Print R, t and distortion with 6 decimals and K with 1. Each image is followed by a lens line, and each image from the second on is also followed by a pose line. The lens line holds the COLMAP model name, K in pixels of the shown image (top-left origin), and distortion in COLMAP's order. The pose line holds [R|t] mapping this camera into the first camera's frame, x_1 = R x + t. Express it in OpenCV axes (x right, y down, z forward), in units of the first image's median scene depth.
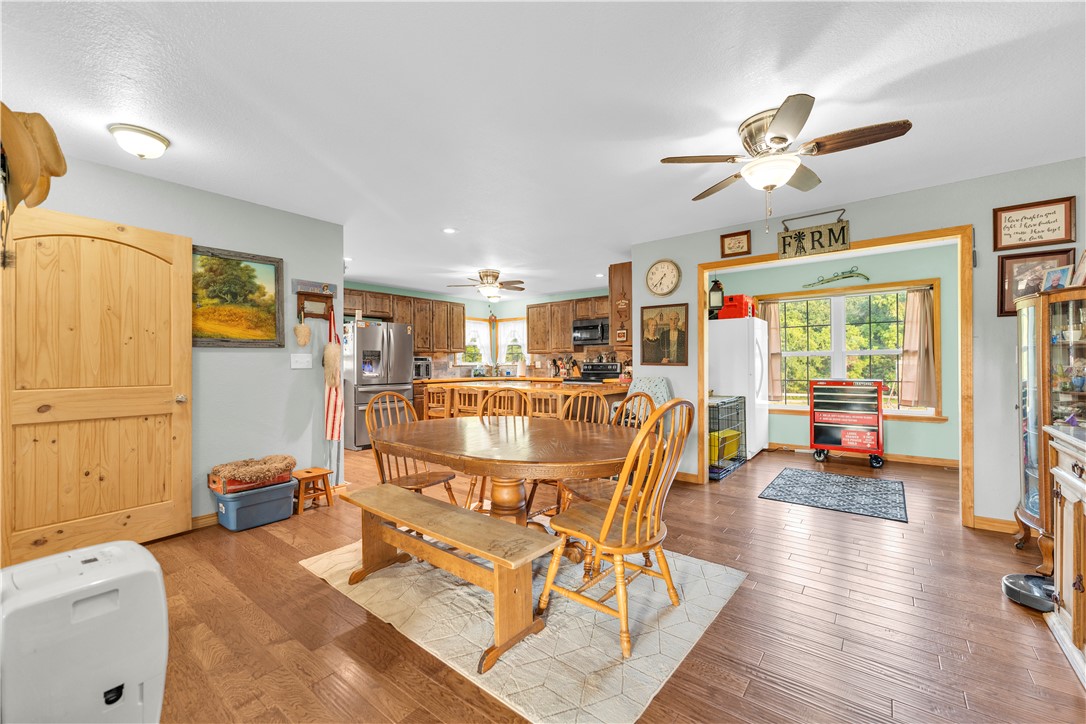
lens RADIAL K [[442.4, 0, 541.0], [0, 442.4, 361.3], [0, 0, 1]] dist [-0.000353, -0.000125]
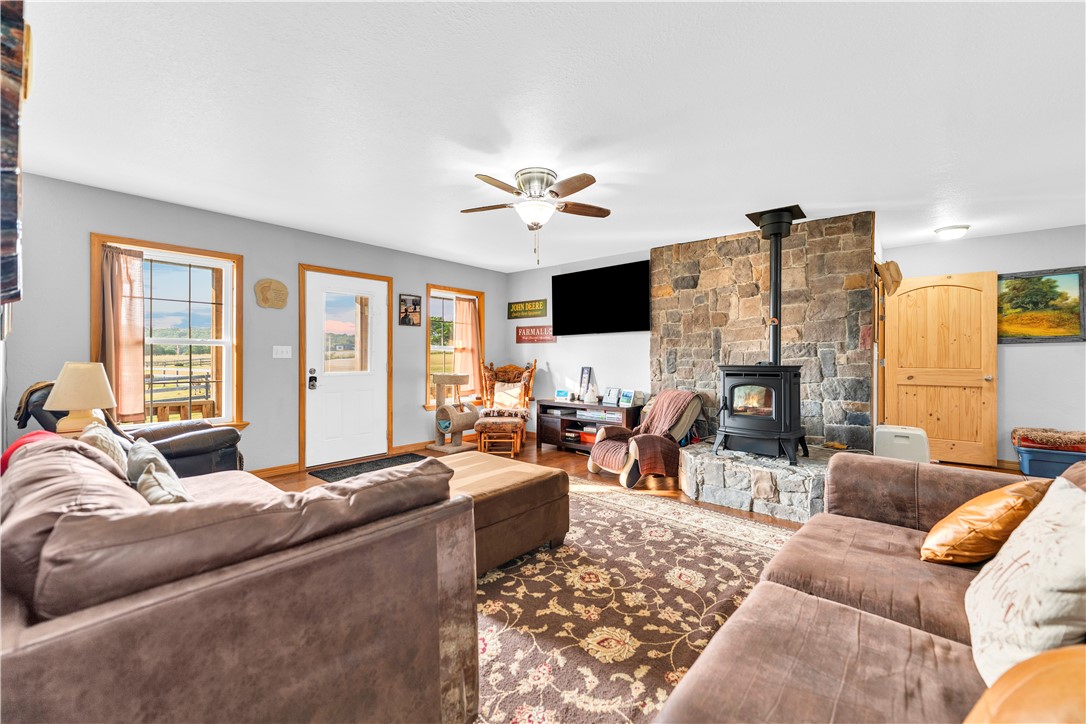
lens RADIAL K [[442.4, 0, 541.1], [0, 442.4, 358.3], [0, 0, 1]] dist [-0.000353, -0.000125]
pose [[-0.037653, 0.005754, -0.999274, 0.756513], [0.005298, 0.999971, 0.005558, -0.000322], [0.999277, -0.005085, -0.037682, -0.478108]]
